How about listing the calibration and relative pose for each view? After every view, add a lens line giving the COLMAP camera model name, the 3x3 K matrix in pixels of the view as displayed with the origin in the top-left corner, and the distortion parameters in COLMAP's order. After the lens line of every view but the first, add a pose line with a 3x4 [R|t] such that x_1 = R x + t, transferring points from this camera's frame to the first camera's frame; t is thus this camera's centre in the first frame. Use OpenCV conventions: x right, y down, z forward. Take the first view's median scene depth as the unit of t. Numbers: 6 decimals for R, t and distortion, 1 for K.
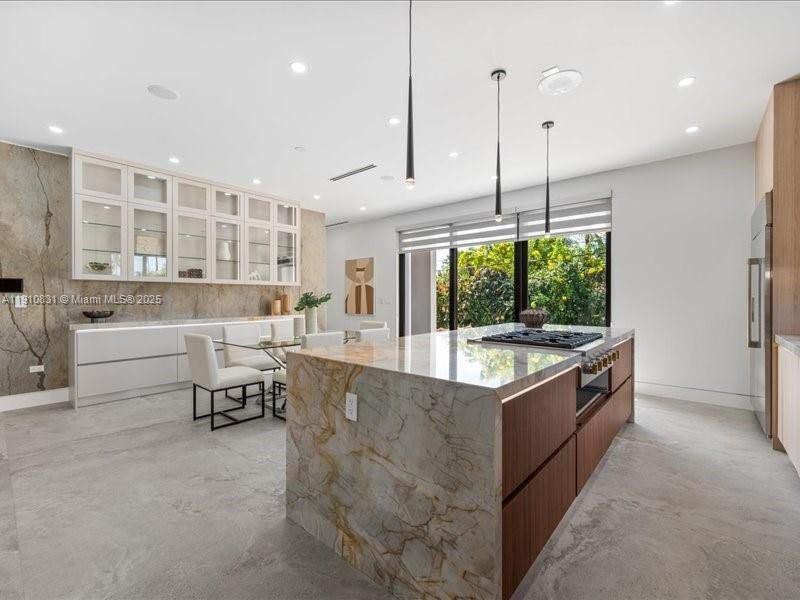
lens RADIAL K [[356.2, 0, 400.0], [0, 356.2, 300.0], [0, 0, 1]] dist [-0.001445, 0.000330]
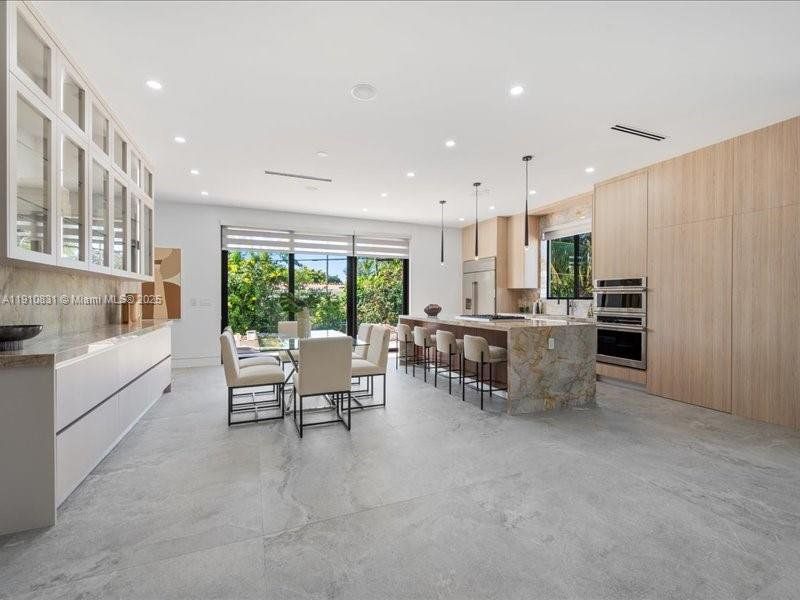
lens RADIAL K [[356.2, 0, 400.0], [0, 356.2, 300.0], [0, 0, 1]] dist [-0.001445, 0.000330]
pose [[0.442052, -0.003960, 0.896981, -1.456776], [0.004824, 0.999986, 0.002037, -0.003310], [-0.896976, 0.003427, 0.442065, 0.450944]]
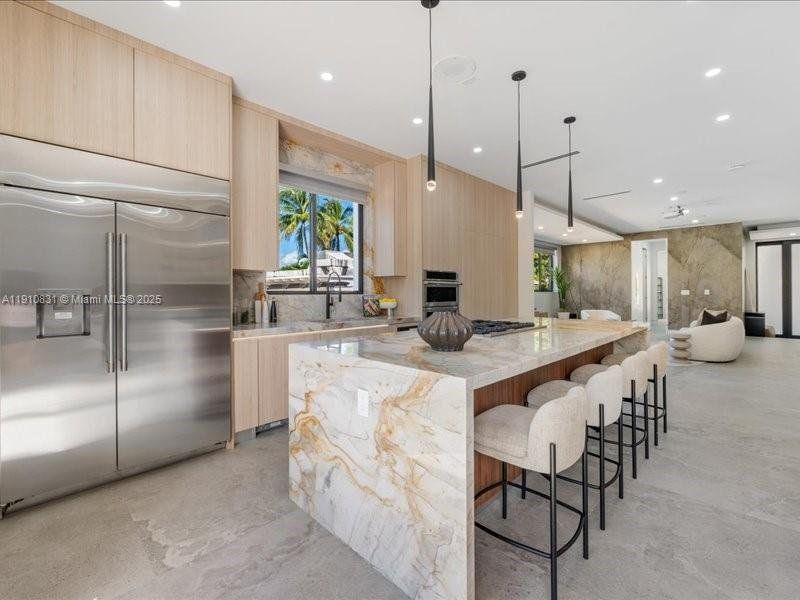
lens RADIAL K [[356.2, 0, 400.0], [0, 356.2, 300.0], [0, 0, 1]] dist [-0.001445, 0.000330]
pose [[-0.998403, 0.005087, 0.056257, 0.503653], [0.006689, 0.999576, 0.028326, -0.010288], [-0.056089, 0.028658, -0.998014, 1.778902]]
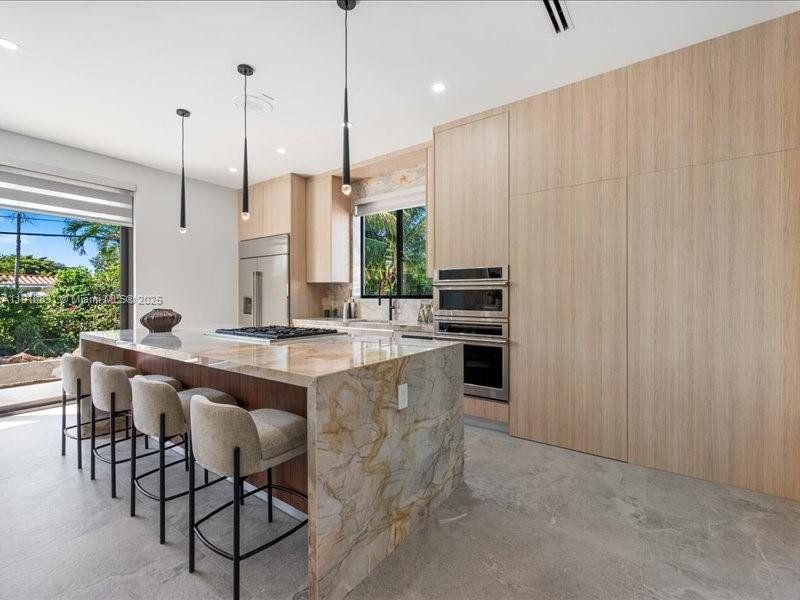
lens RADIAL K [[356.2, 0, 400.0], [0, 356.2, 300.0], [0, 0, 1]] dist [-0.001445, 0.000330]
pose [[-0.090986, -0.007640, 0.995823, -0.646294], [0.006612, 0.999944, 0.008275, -0.002761], [-0.995830, 0.007338, -0.090930, 0.585703]]
